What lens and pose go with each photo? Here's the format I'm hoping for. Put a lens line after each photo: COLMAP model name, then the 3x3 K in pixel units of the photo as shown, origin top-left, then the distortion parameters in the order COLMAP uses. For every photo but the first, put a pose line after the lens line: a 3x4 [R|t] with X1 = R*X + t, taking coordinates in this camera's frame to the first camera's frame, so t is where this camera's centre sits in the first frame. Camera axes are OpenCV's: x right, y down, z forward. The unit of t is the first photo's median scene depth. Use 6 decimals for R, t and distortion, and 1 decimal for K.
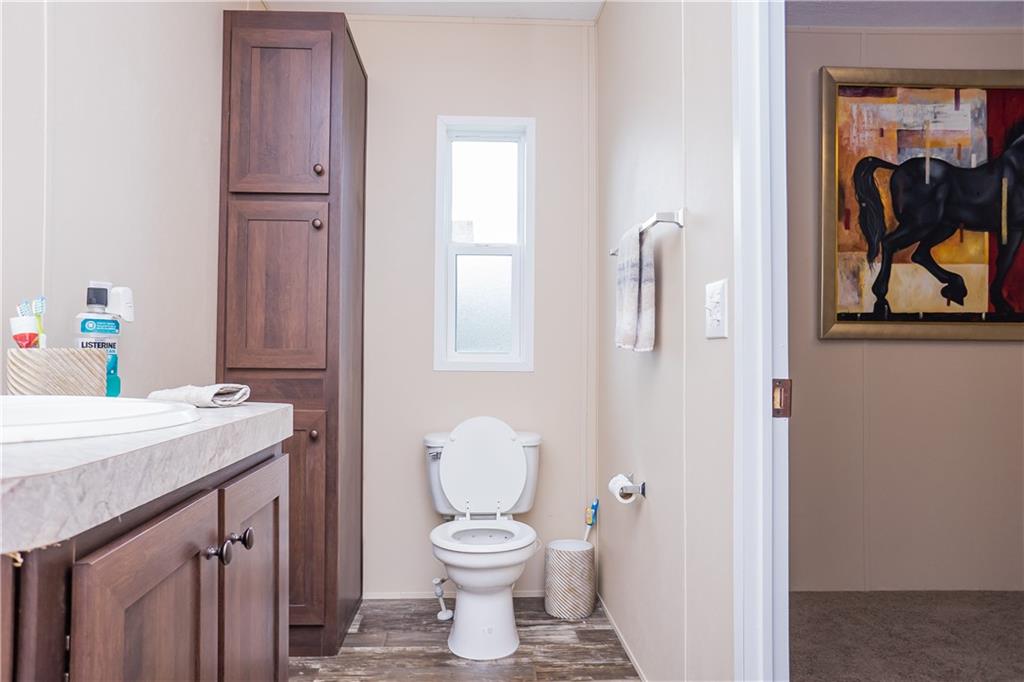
lens RADIAL K [[715.0, 0, 512.0], [0, 715.0, 341.0], [0, 0, 1]] dist [-0.003173, 0.040427]
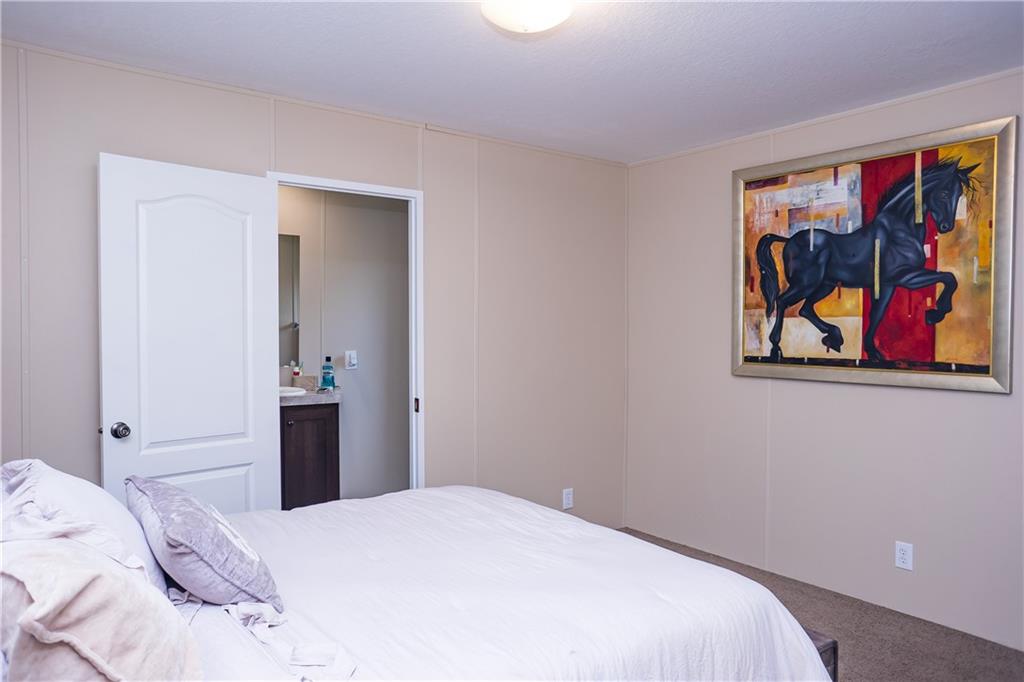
lens RADIAL K [[715.0, 0, 512.0], [0, 715.0, 341.0], [0, 0, 1]] dist [-0.003173, 0.040427]
pose [[0.568810, 0.011816, -0.822384, 1.281984], [0.012126, 0.999668, 0.022750, -0.101274], [0.822380, -0.022913, 0.568477, -0.097903]]
